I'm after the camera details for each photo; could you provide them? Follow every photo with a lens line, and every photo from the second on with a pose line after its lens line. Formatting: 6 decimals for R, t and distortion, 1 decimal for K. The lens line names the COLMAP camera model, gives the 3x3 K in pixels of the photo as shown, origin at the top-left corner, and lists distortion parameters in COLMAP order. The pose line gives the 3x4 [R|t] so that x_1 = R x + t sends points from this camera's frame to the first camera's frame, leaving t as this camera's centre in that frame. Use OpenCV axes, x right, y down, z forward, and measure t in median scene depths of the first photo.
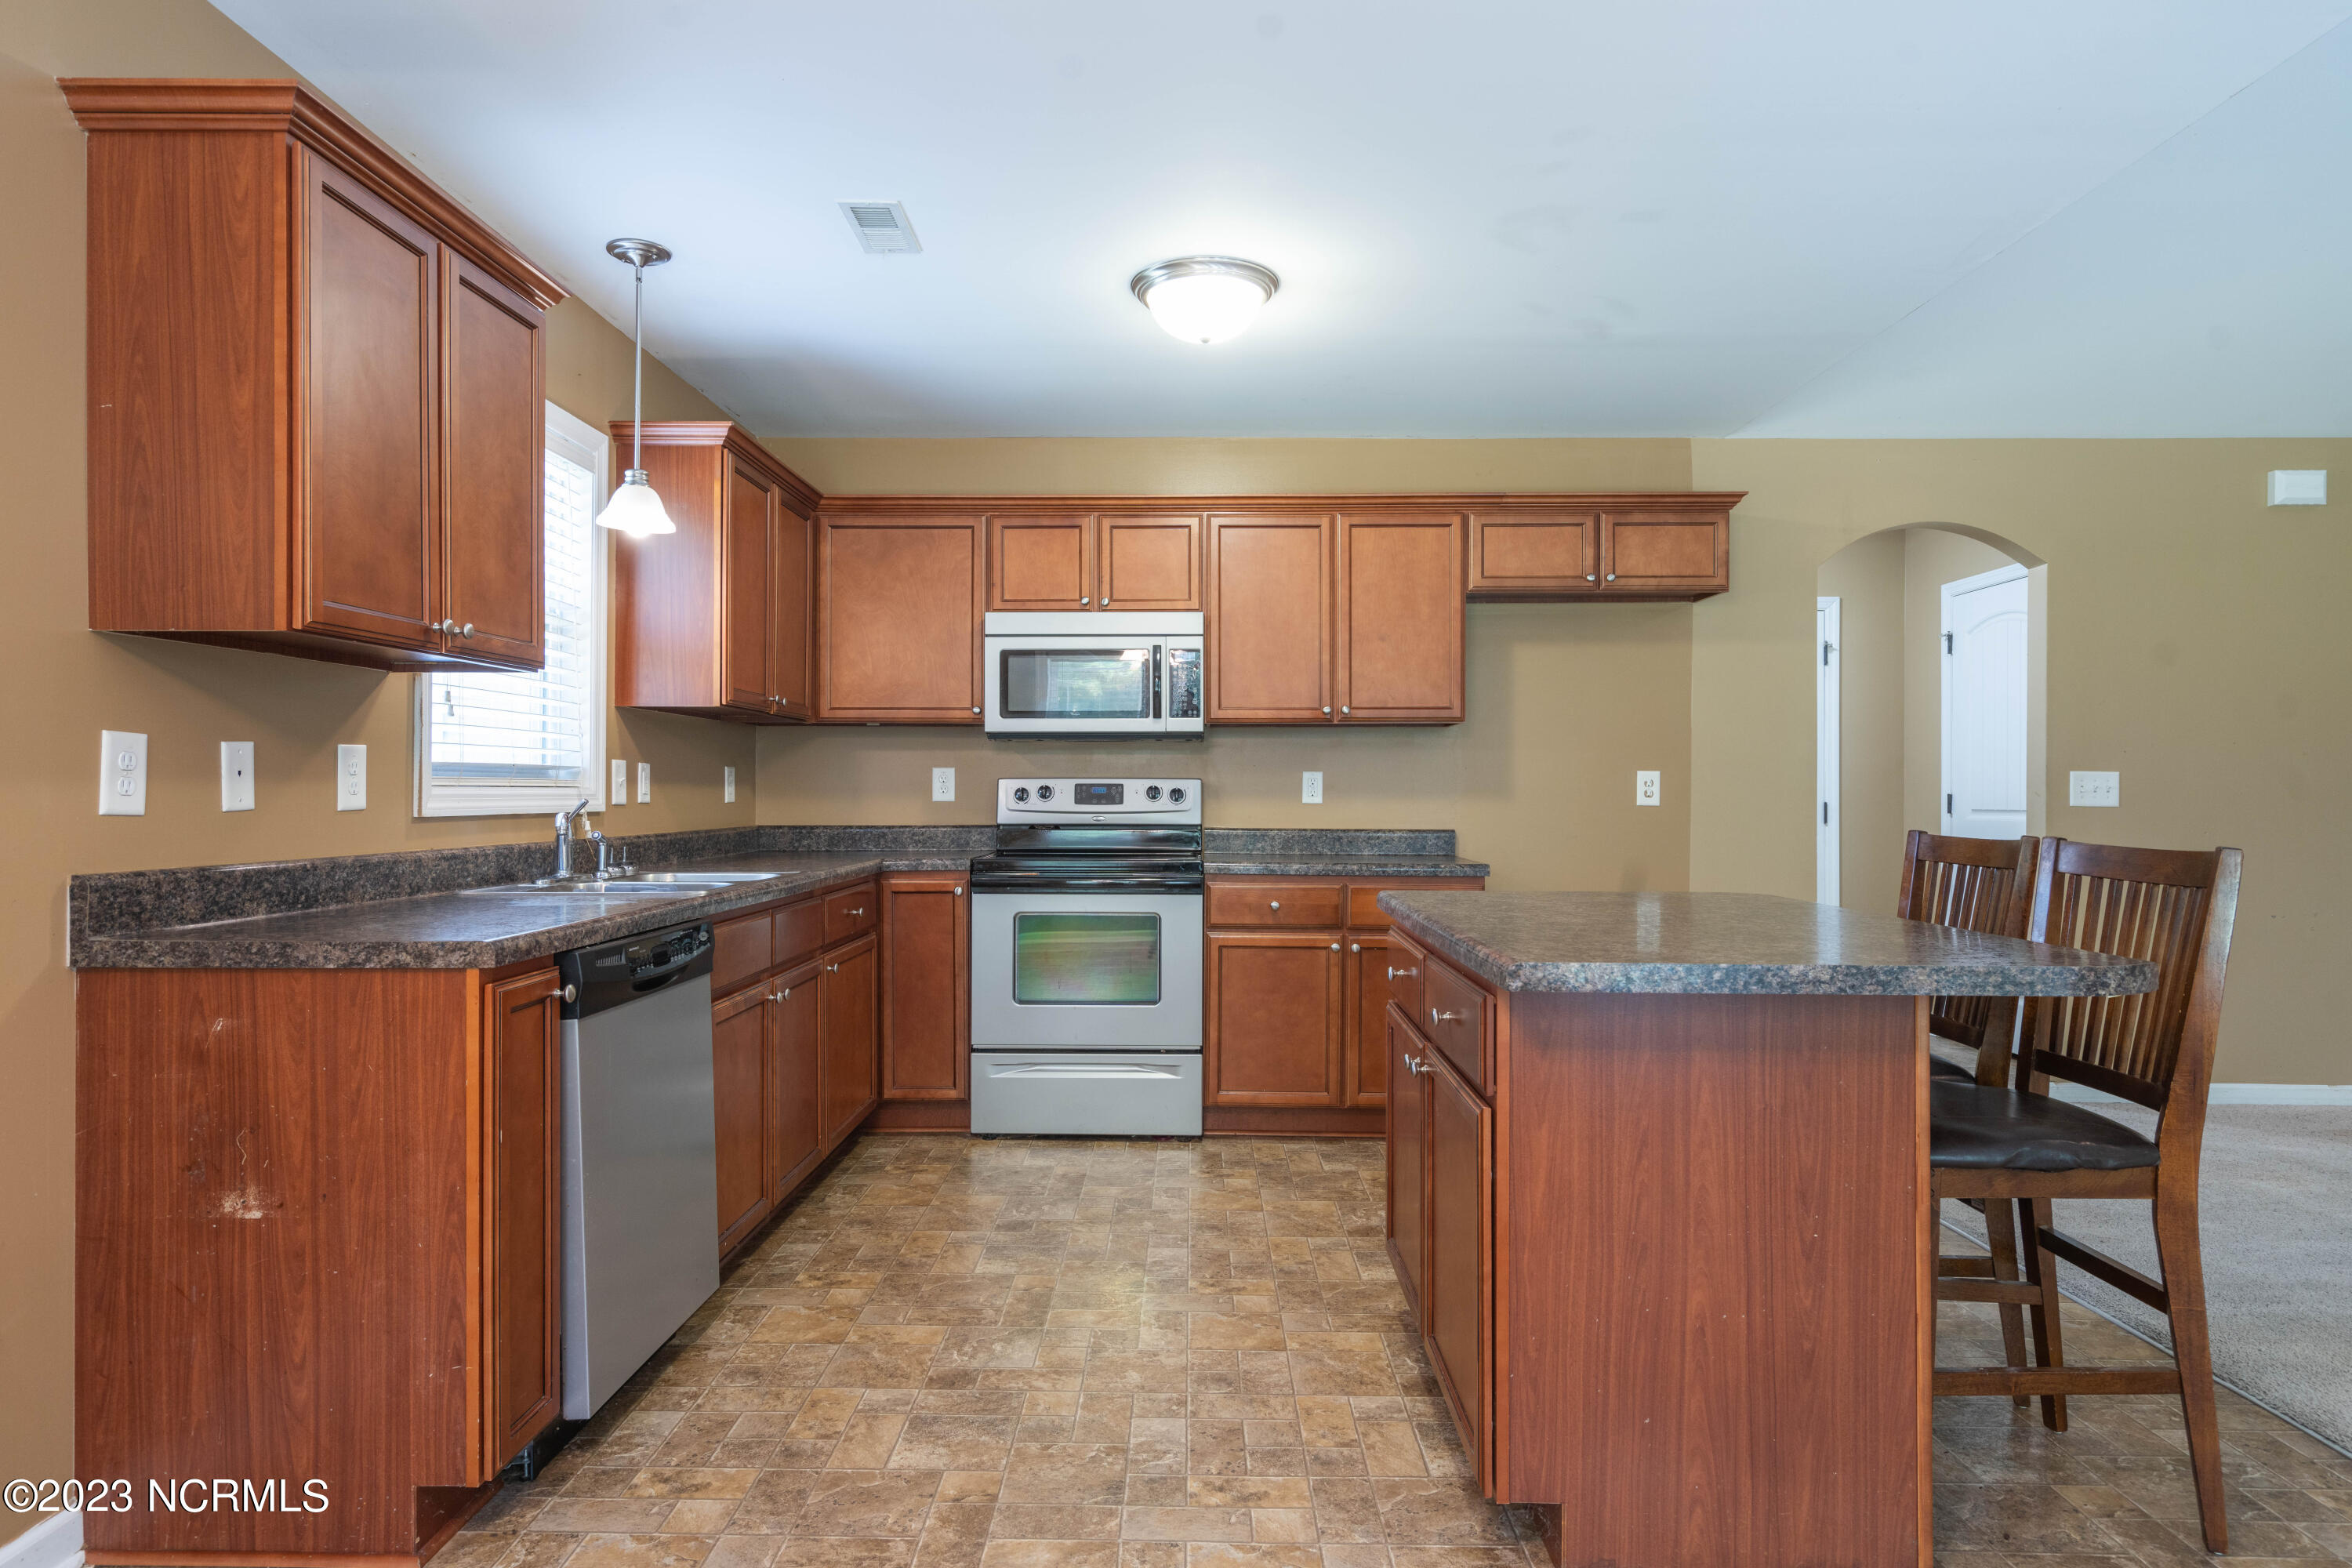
lens RADIAL K [[1345.5, 0, 1183.2], [0, 1345.5, 791.0], [0, 0, 1]] dist [0.013201, -0.007475]
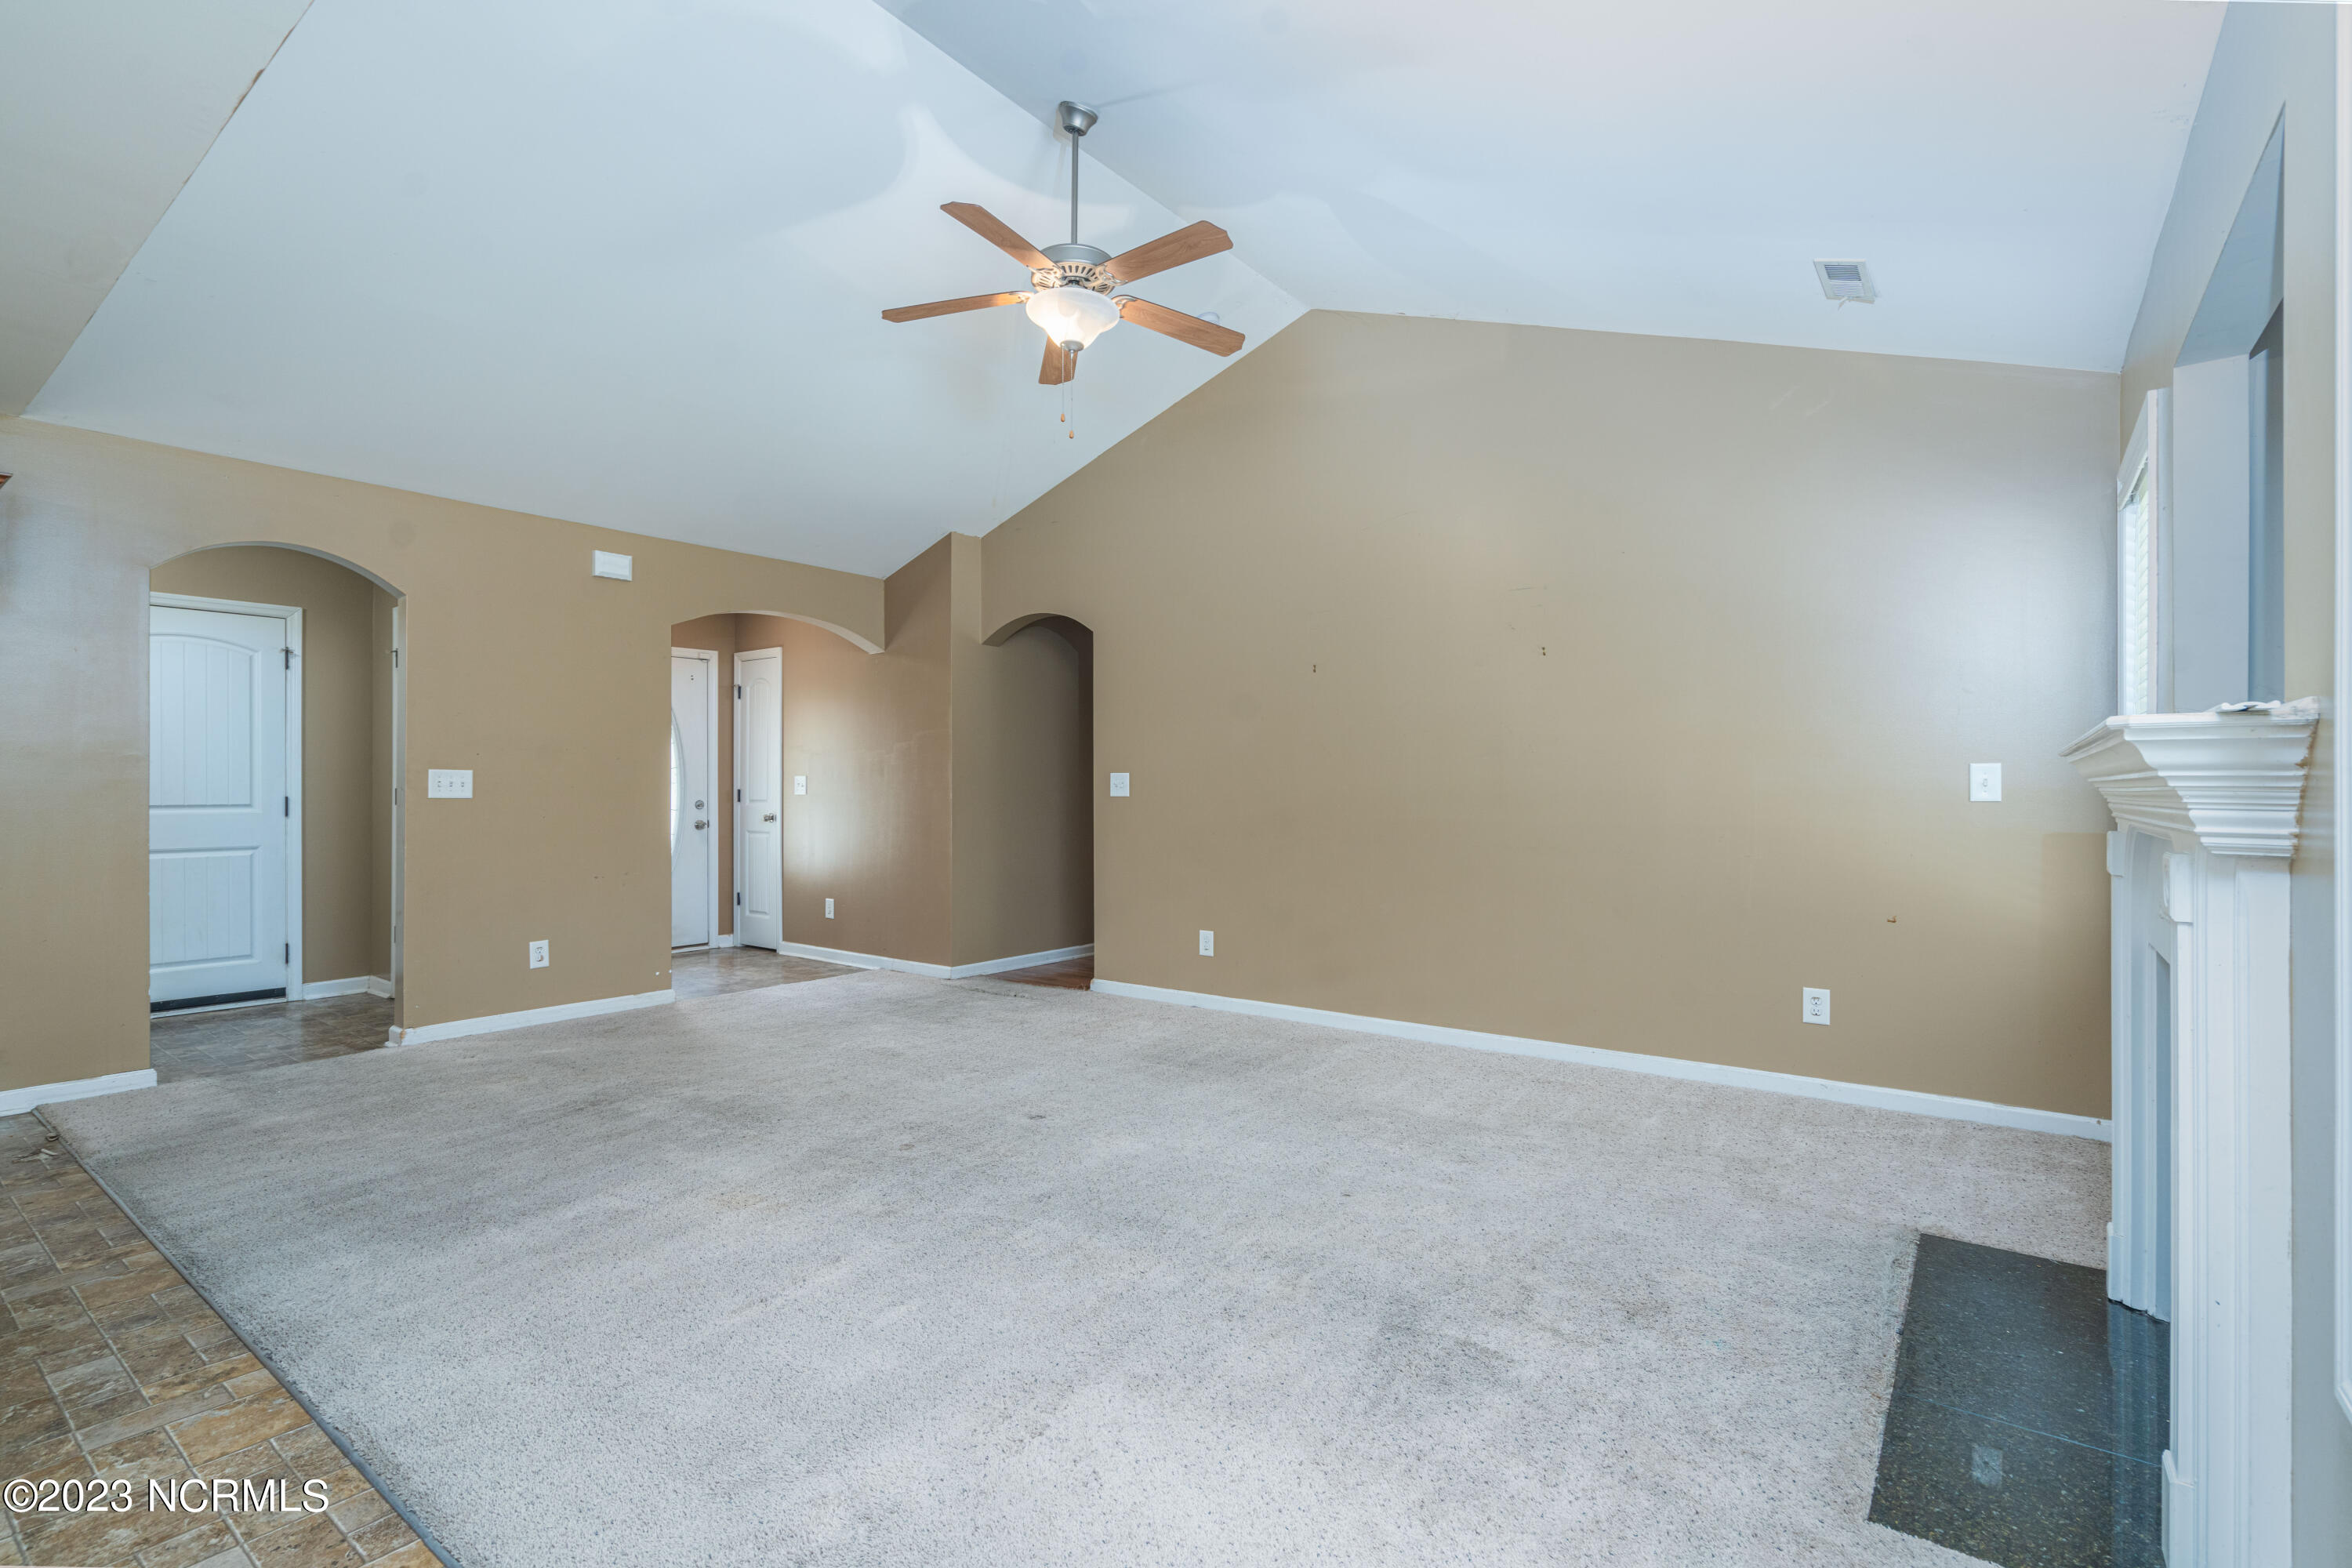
lens RADIAL K [[1065.7, 0, 1204.9], [0, 1065.7, 794.5], [0, 0, 1]] dist [-0.009610, 0.002621]
pose [[0.580746, -0.007932, 0.814046, 0.399018], [0.001583, 0.999962, 0.008614, 0.001496], [-0.814083, -0.003714, 0.580736, -0.168036]]
